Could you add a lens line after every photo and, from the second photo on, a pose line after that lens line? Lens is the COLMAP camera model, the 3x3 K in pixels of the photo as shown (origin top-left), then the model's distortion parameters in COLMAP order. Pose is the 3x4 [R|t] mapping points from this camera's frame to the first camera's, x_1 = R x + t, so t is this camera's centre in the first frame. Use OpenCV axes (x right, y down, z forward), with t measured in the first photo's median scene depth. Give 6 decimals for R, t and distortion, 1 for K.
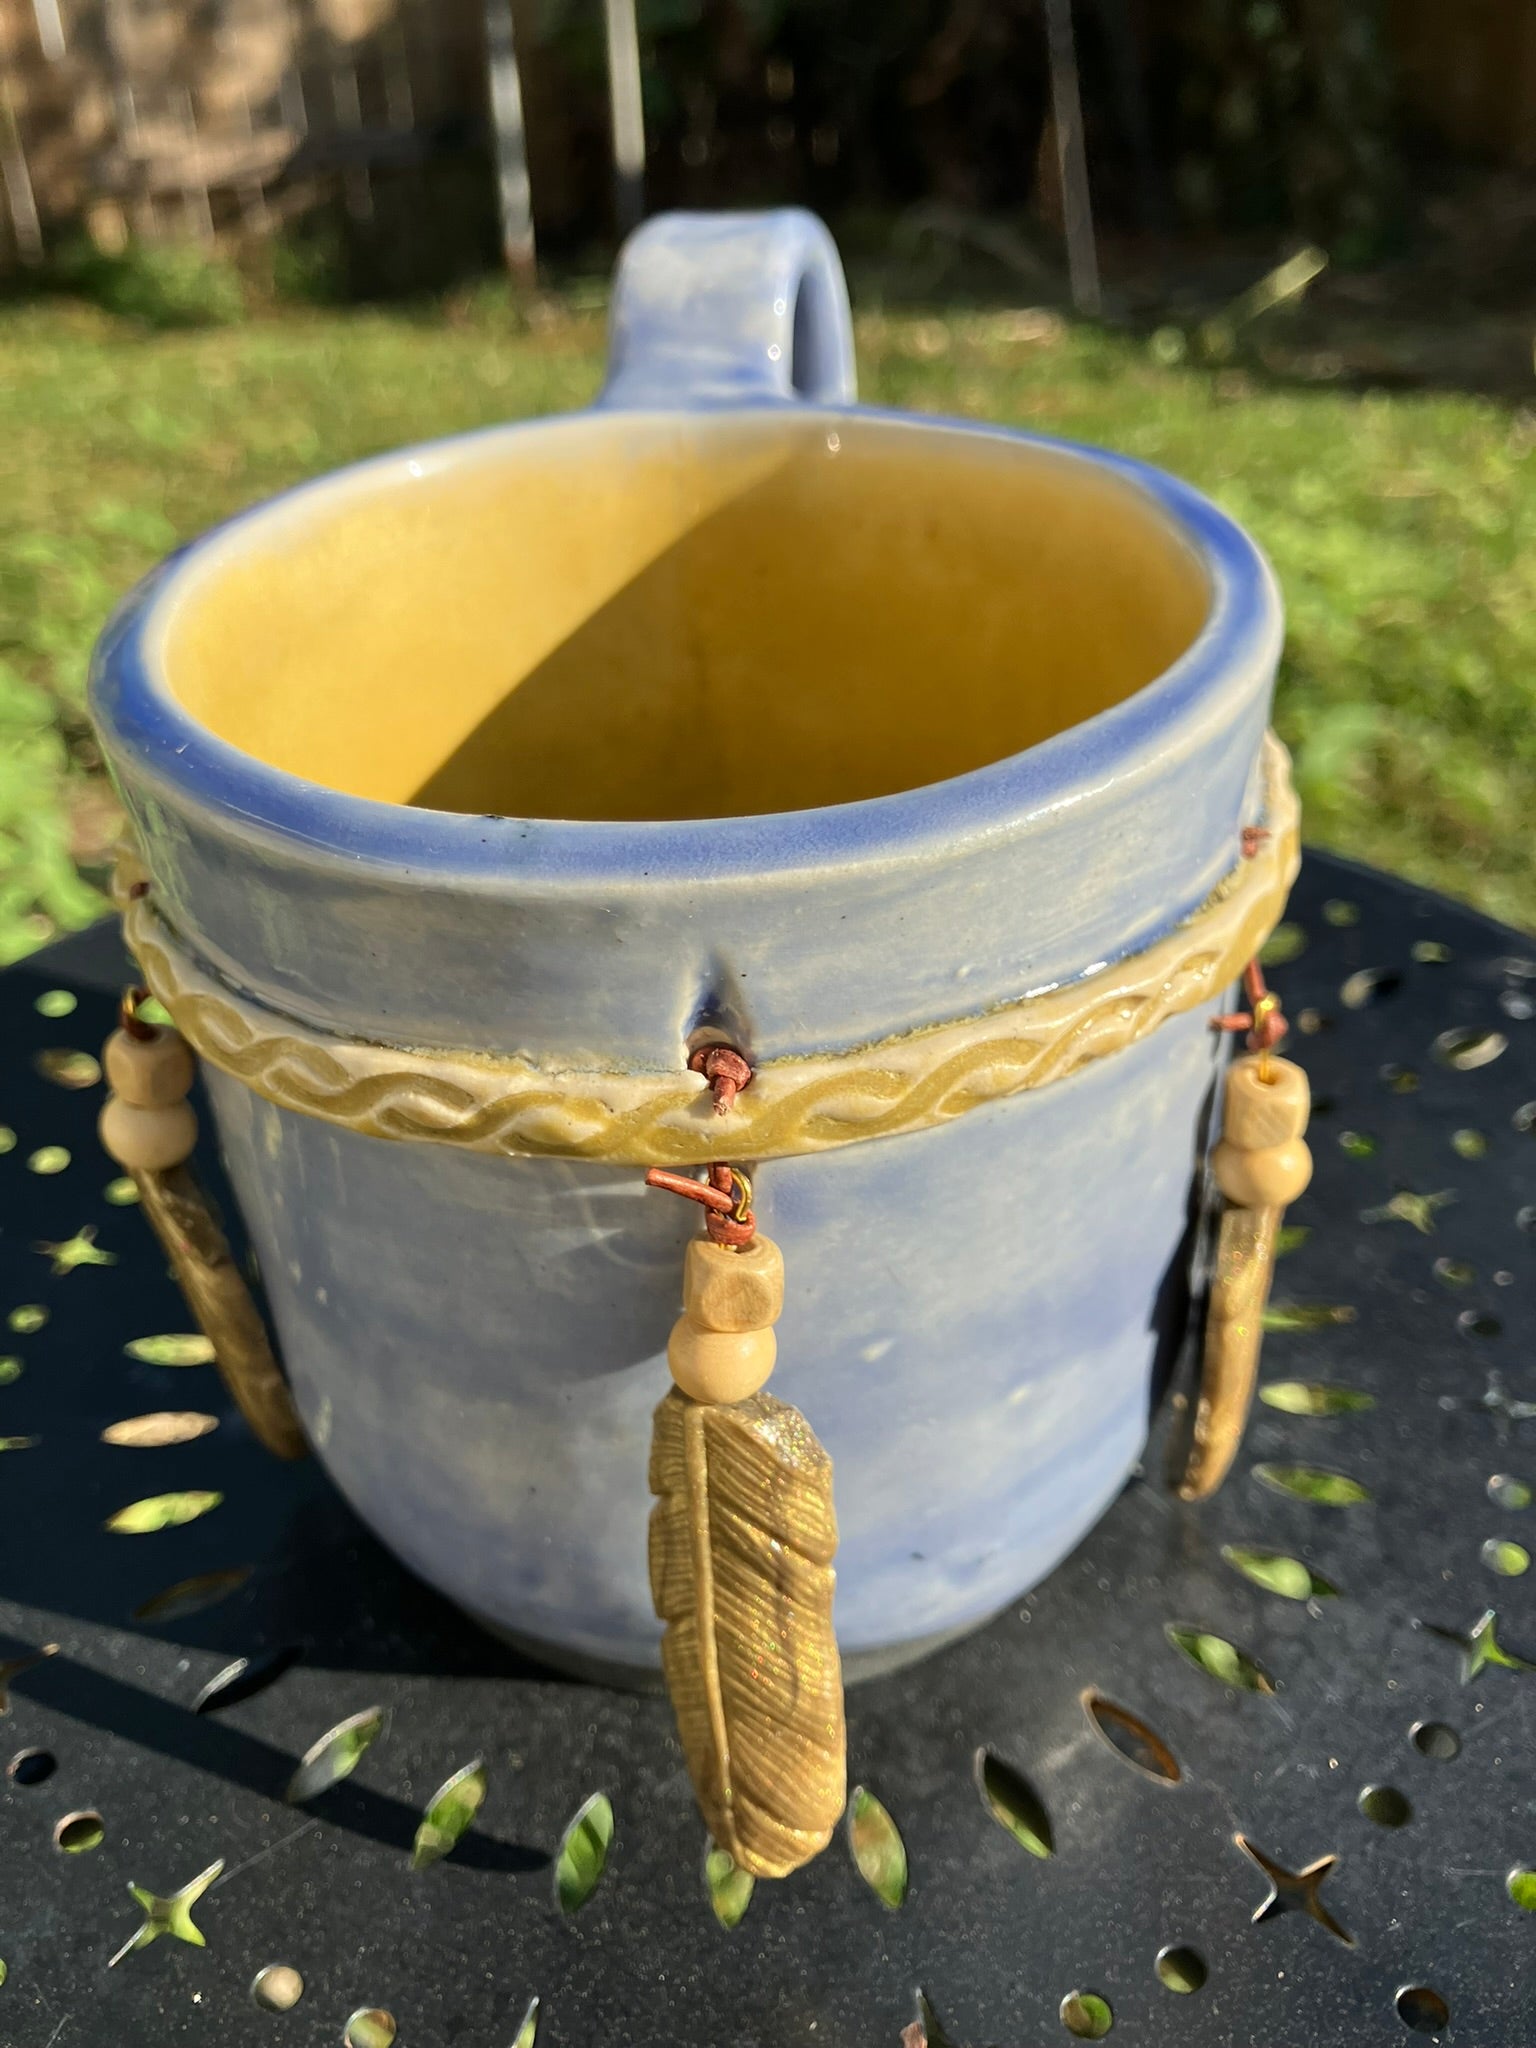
lens RADIAL K [[1764.0, 0, 764.4], [0, 1764.0, 1031.2], [0, 0, 1]] dist [-0.066969, 0.100793]
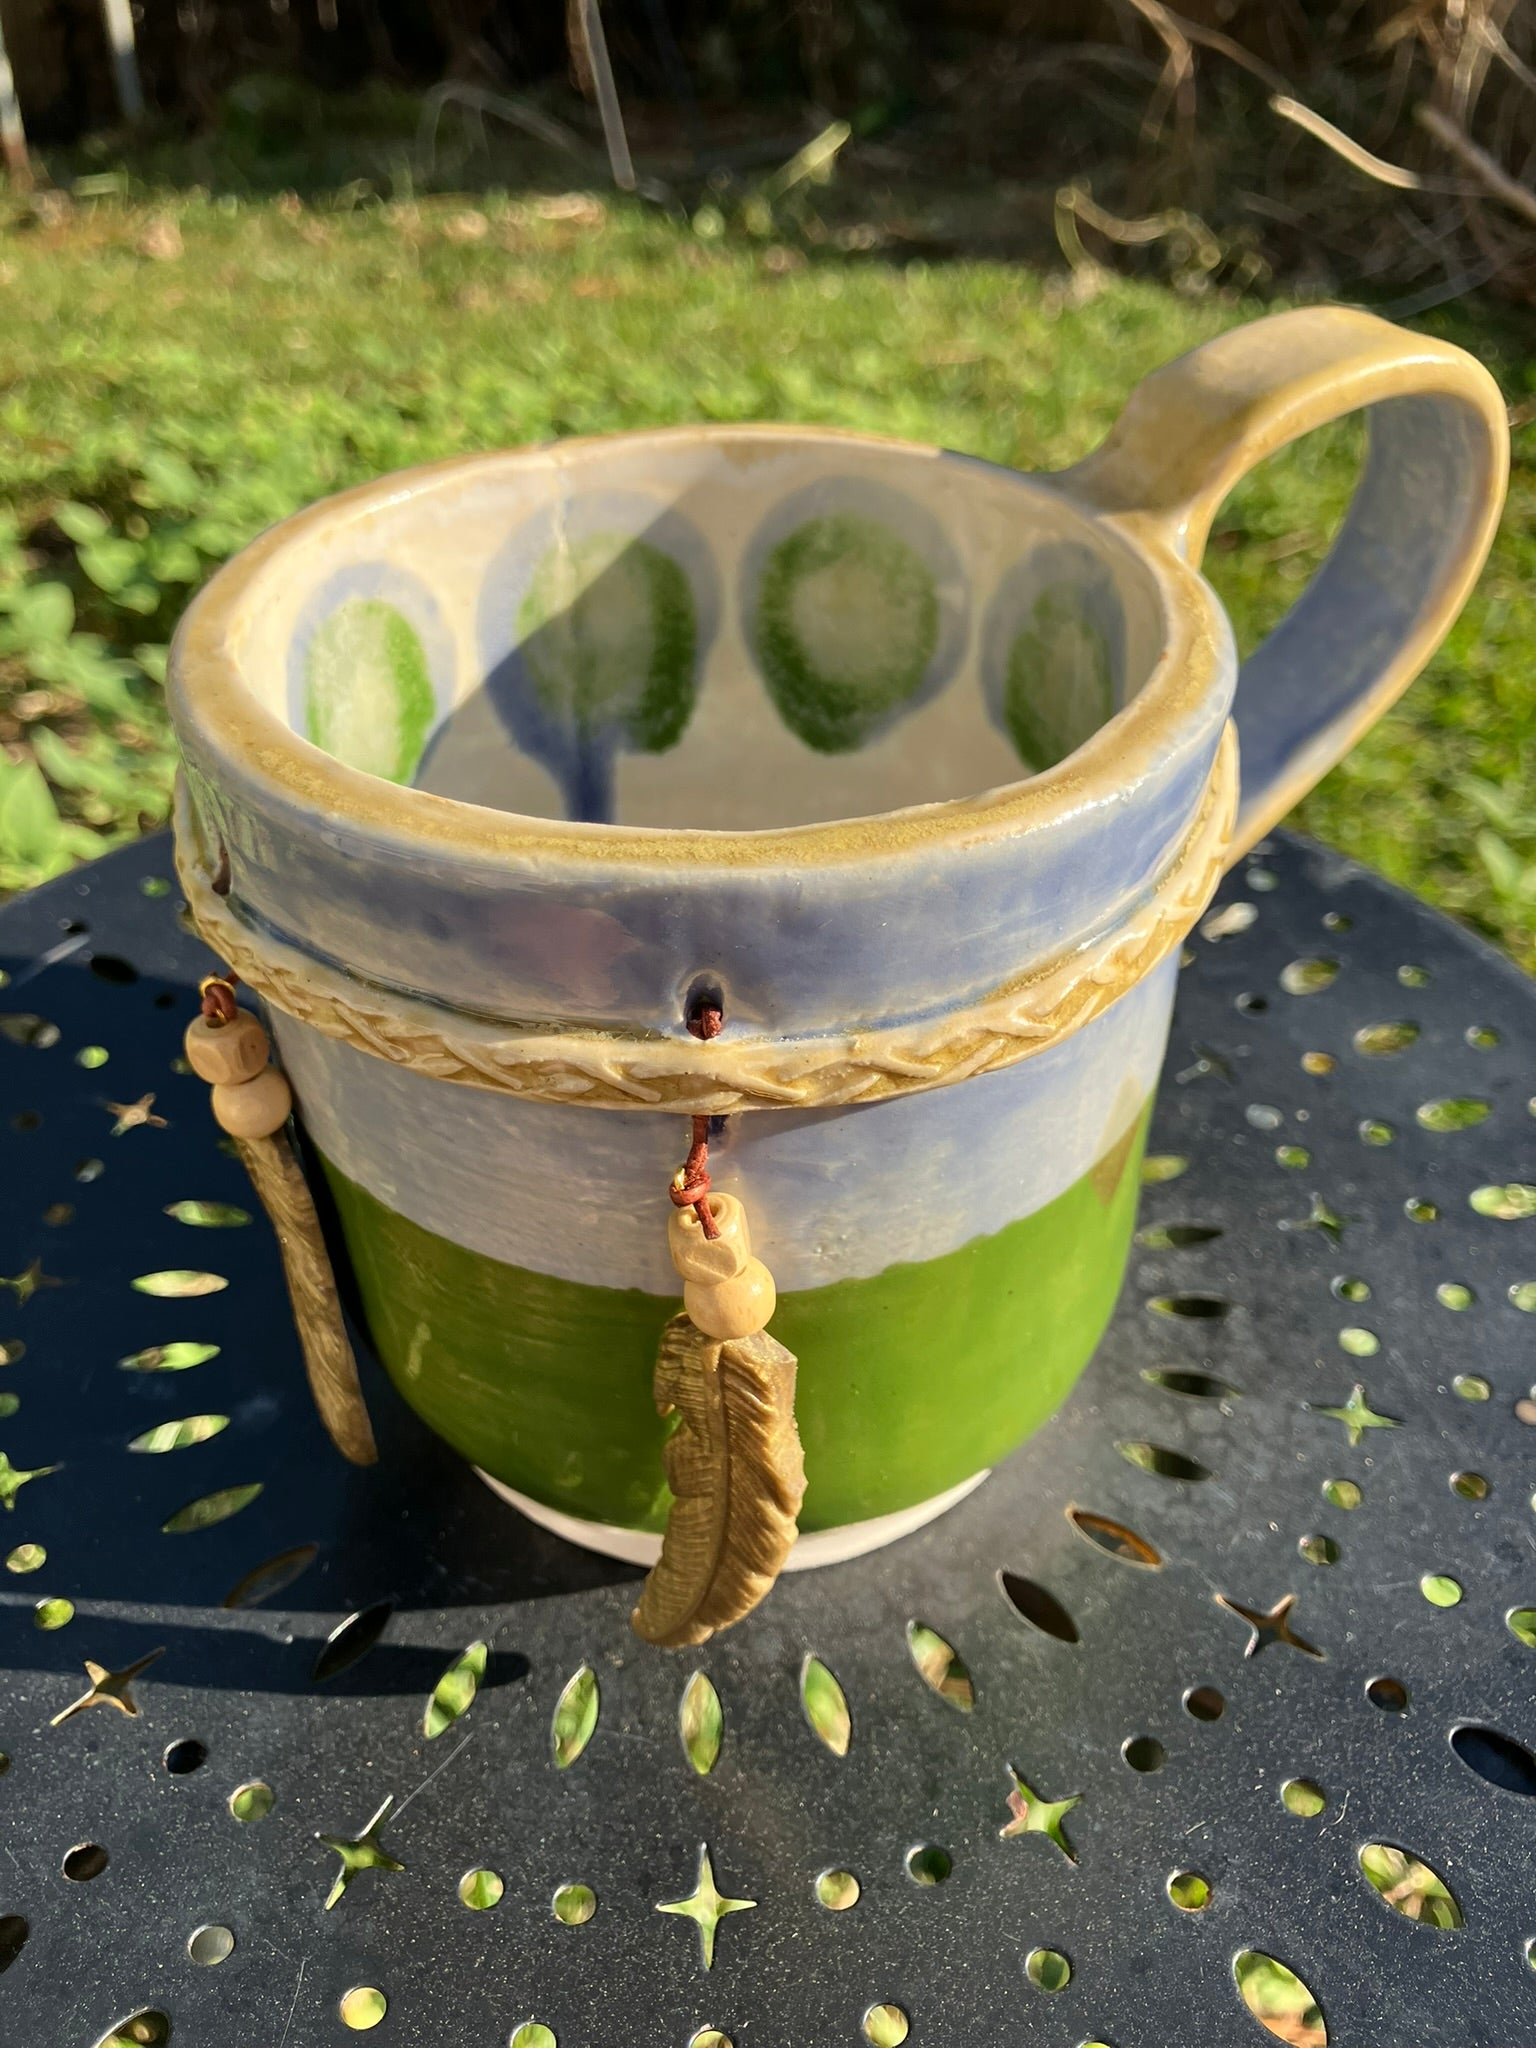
lens RADIAL K [[1752.0, 0, 769.8], [0, 1752.0, 1017.0], [0, 0, 1]] dist [-0.078885, 0.137742]
pose [[0.968663, -0.127747, 0.213008, -0.235531], [0.115448, 0.990896, 0.069265, -0.067308], [-0.219917, -0.042503, 0.974592, -0.113015]]
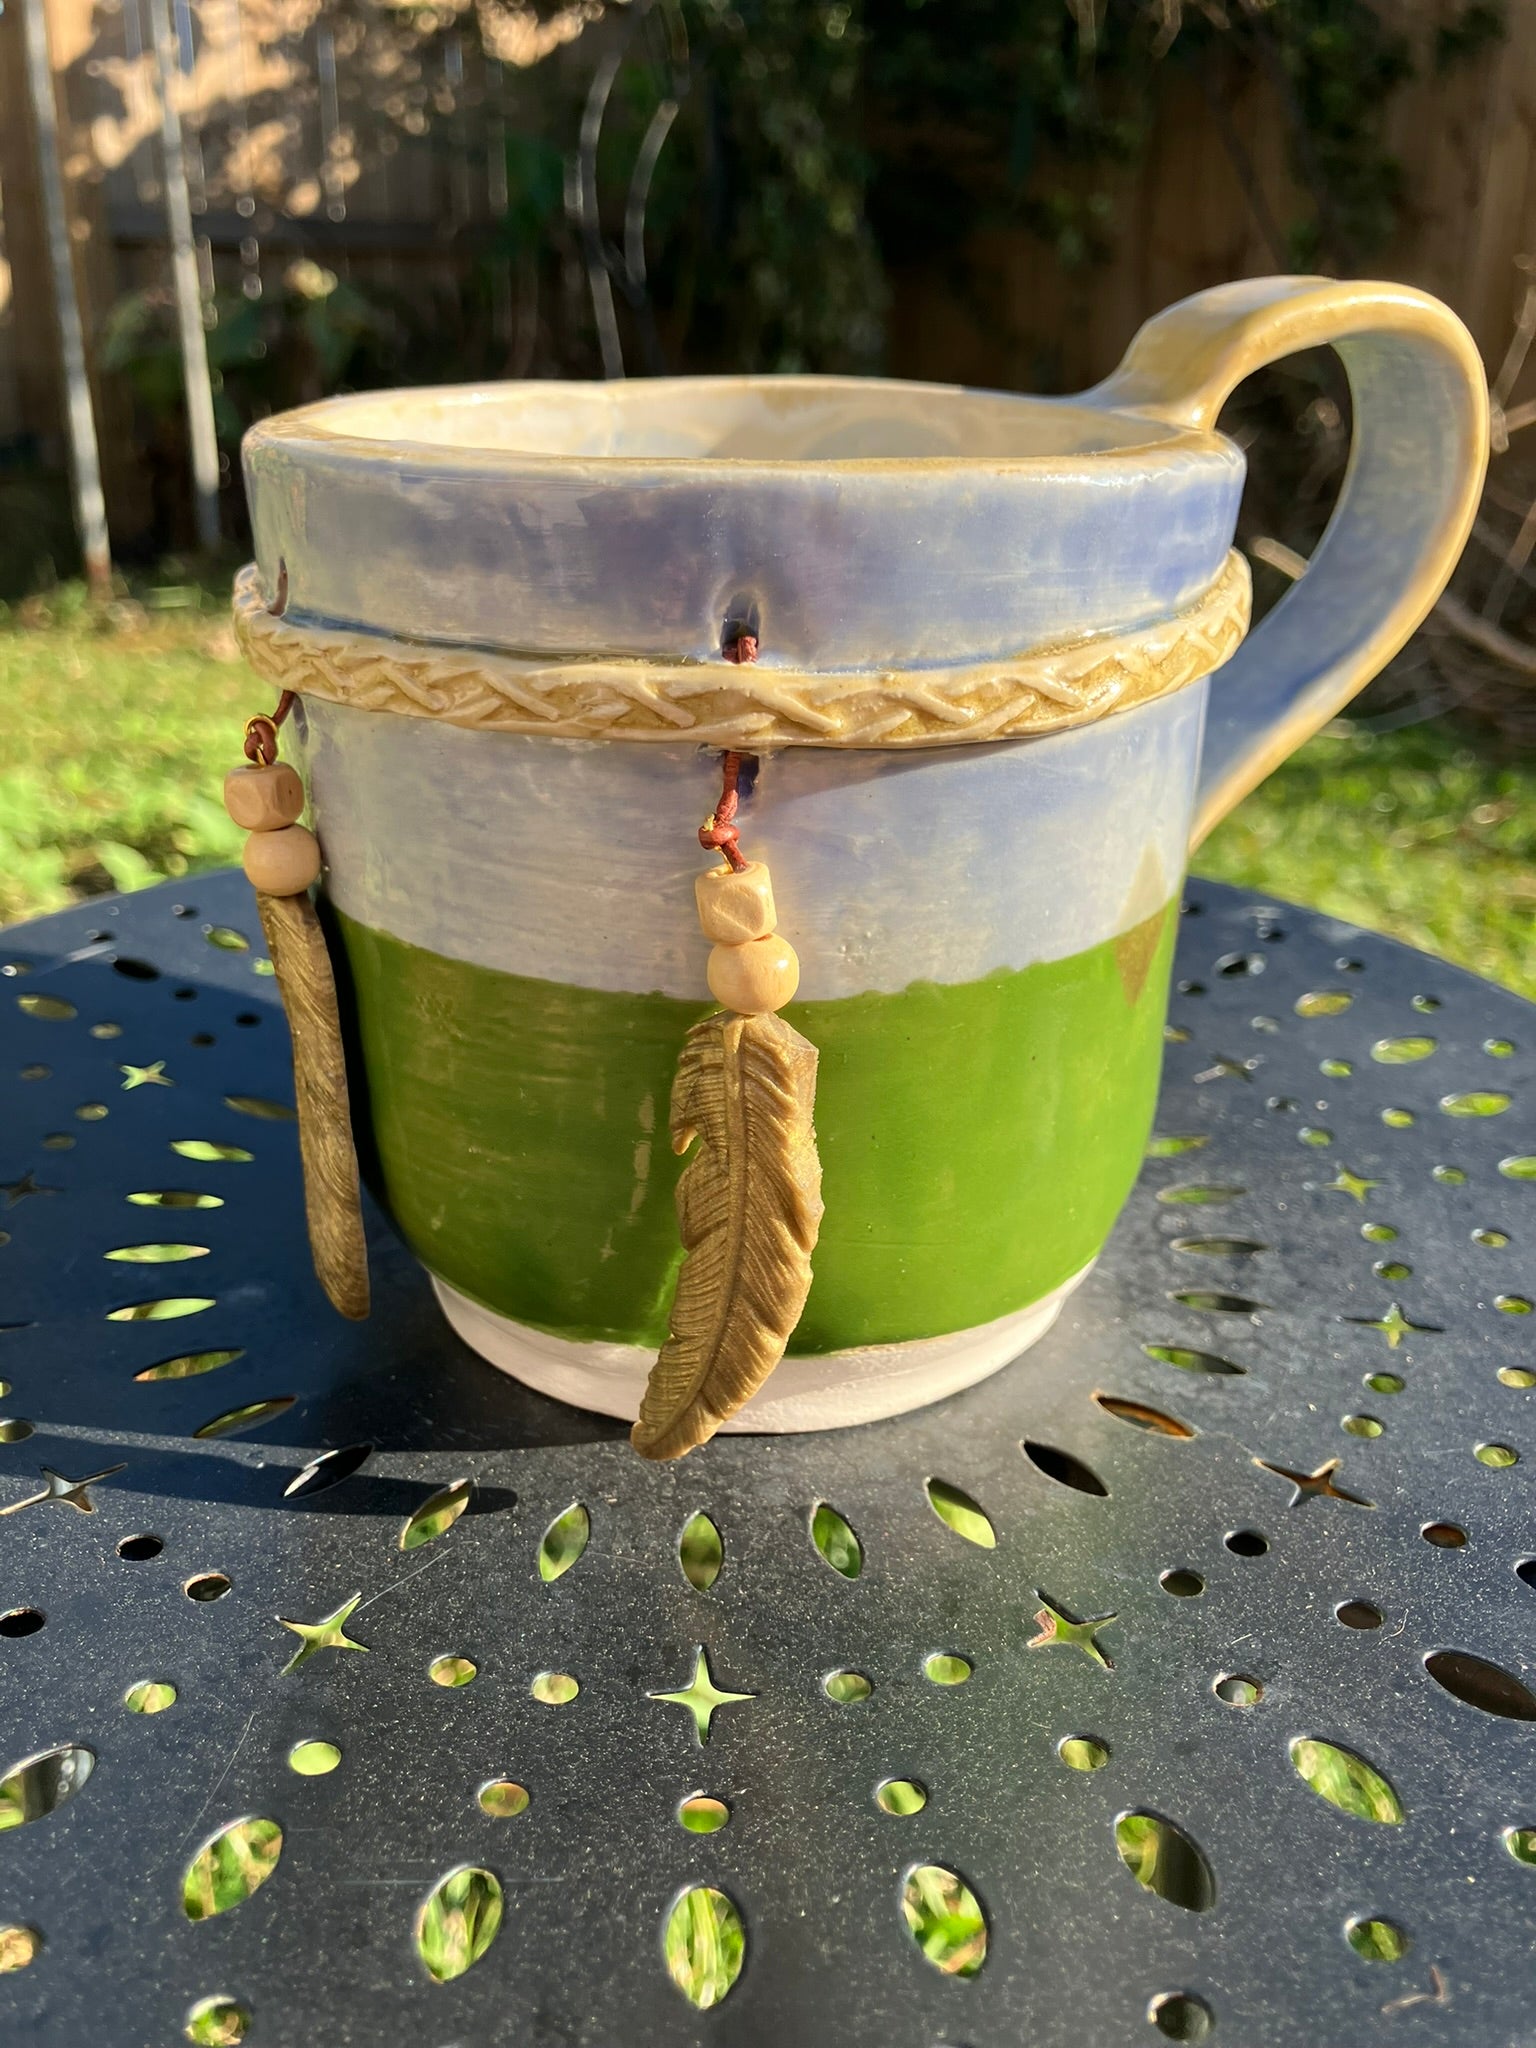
lens RADIAL K [[1735.2, 0, 764.6], [0, 1735.2, 1019.2], [0, 0, 1]] dist [-0.025387, -0.003699]
pose [[0.972099, -0.047288, 0.229754, -0.281534], [0.084578, 0.984243, -0.155279, 0.305116], [-0.218791, 0.170379, 0.960782, -0.081450]]
